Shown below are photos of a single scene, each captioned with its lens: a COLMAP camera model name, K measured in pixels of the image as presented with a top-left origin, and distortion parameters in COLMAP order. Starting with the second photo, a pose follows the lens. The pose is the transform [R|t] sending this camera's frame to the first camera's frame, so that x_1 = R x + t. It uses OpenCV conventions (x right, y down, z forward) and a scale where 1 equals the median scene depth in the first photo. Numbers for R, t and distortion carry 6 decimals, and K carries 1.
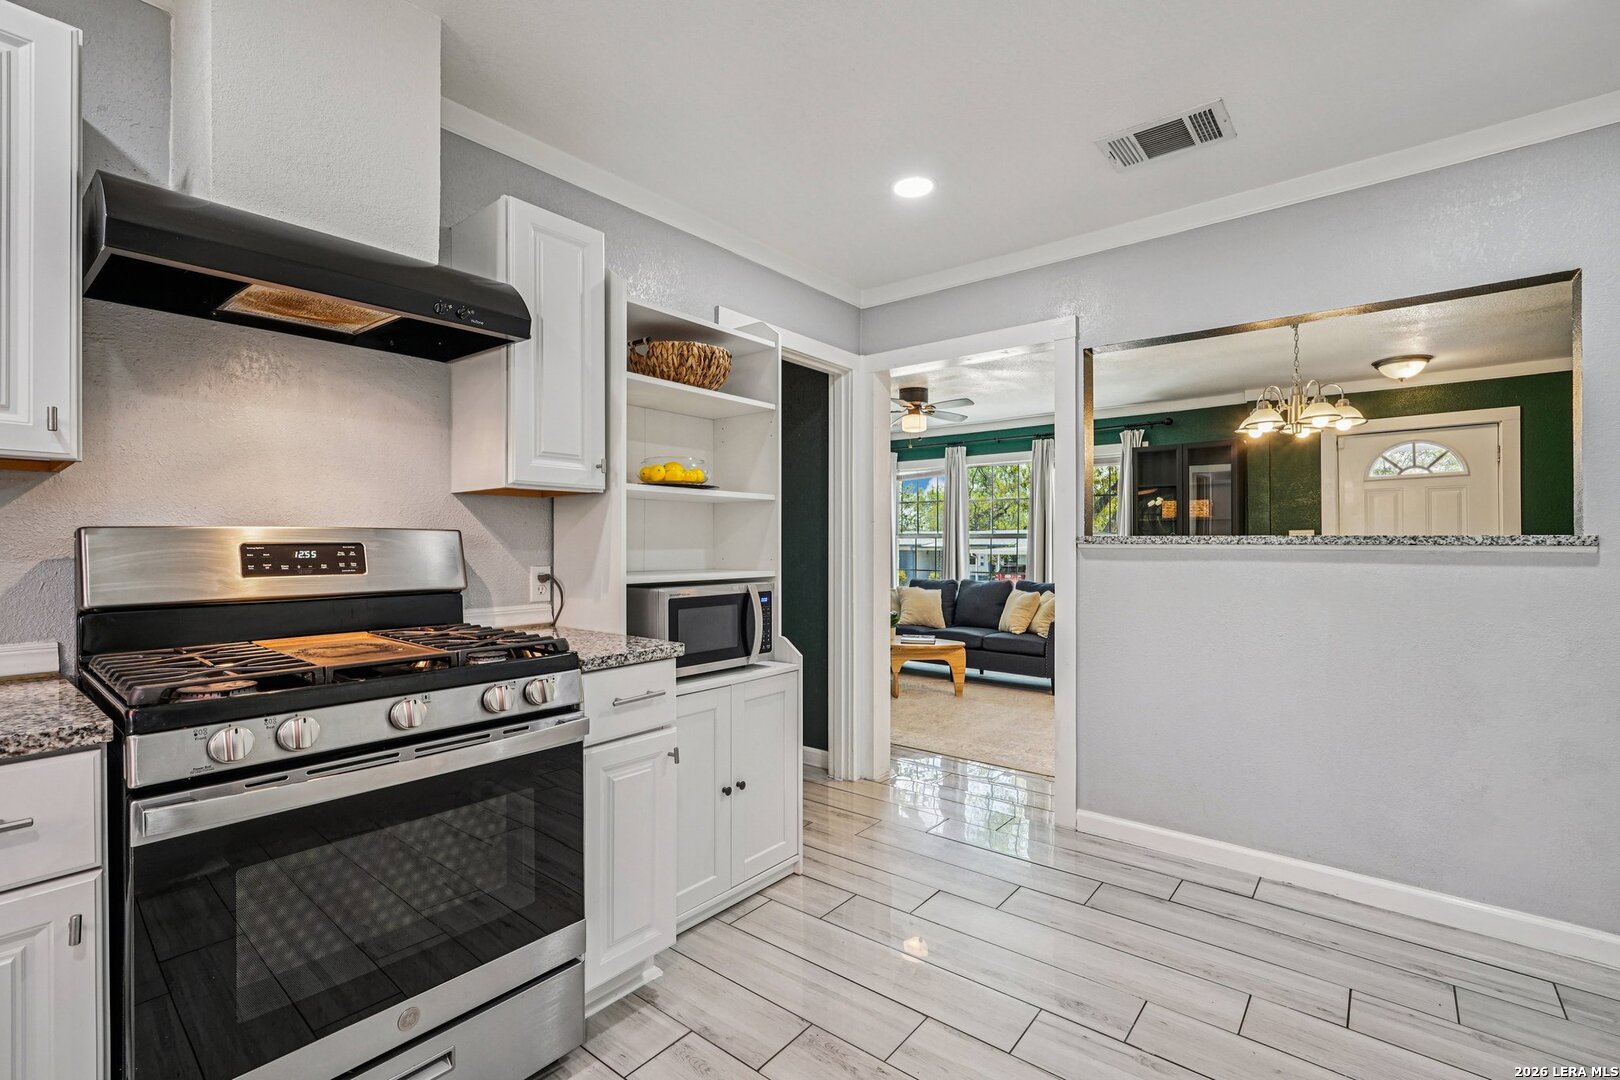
lens RADIAL K [[705.2, 0, 810.0], [0, 705.2, 540.0], [0, 0, 1]] dist [-0.014483, 0.009510]
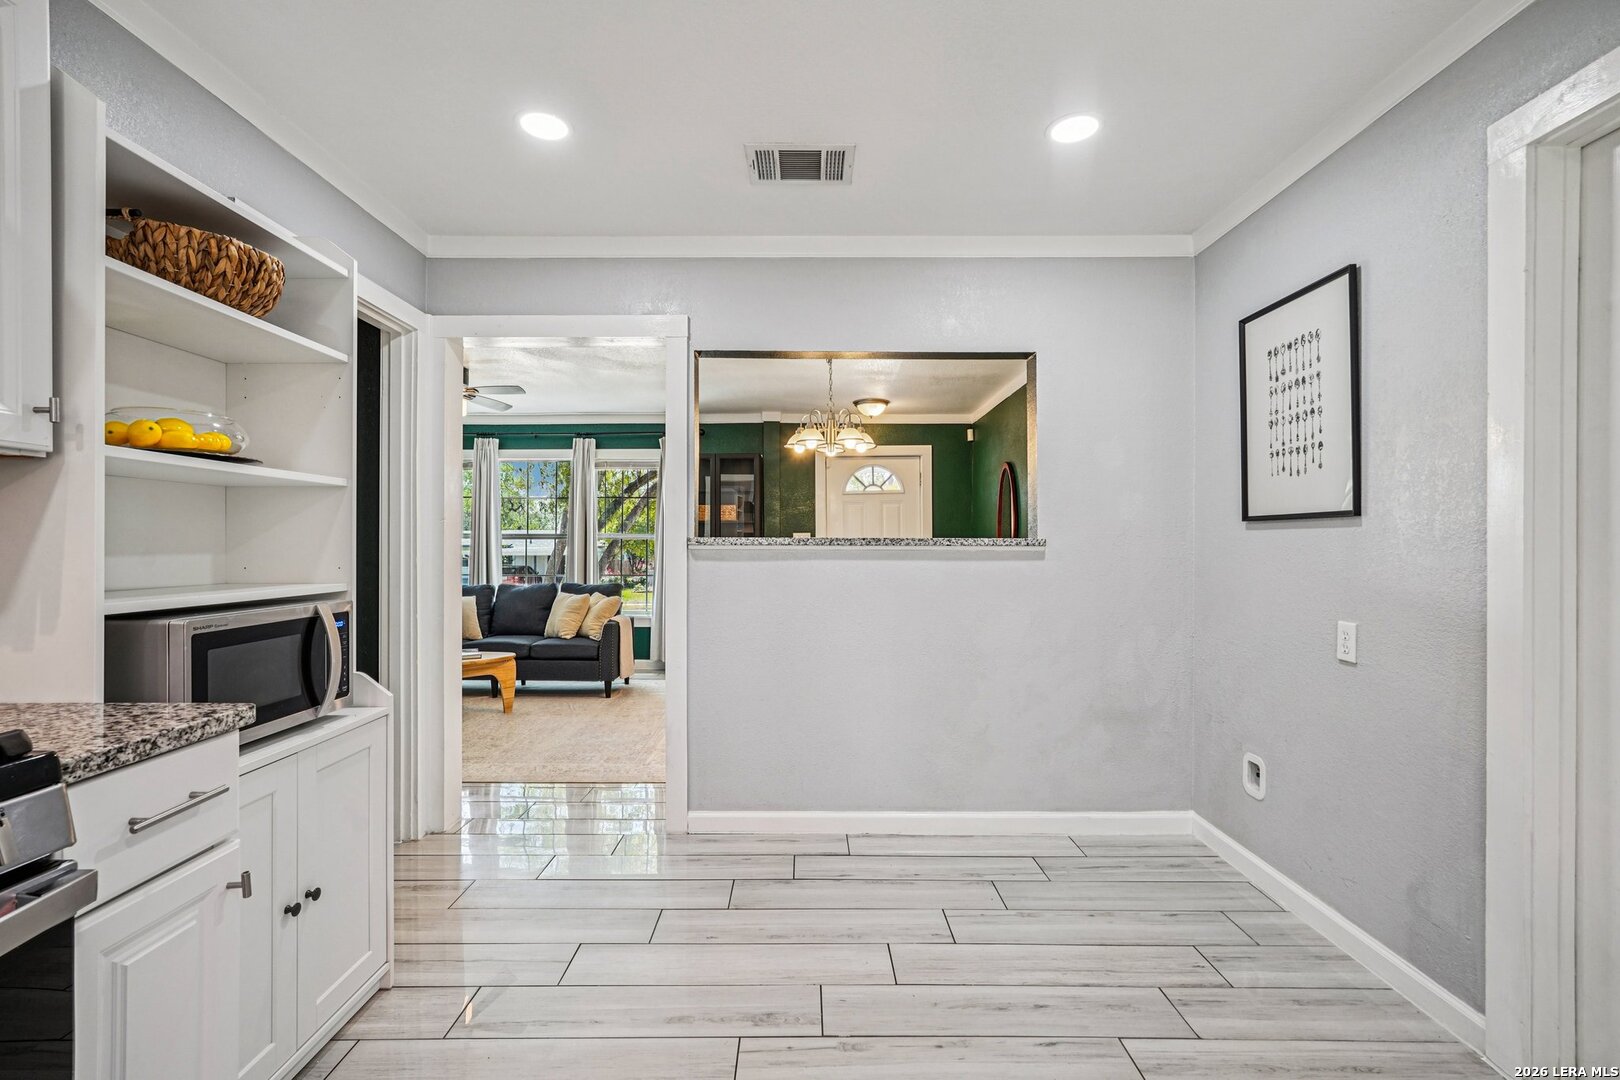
lens RADIAL K [[705.2, 0, 810.0], [0, 705.2, 540.0], [0, 0, 1]] dist [-0.014483, 0.009510]
pose [[0.784944, 0.002432, 0.619562, -0.123503], [-0.001952, 0.999997, -0.001453, -0.000705], [-0.619564, -0.000069, 0.784946, 0.133099]]
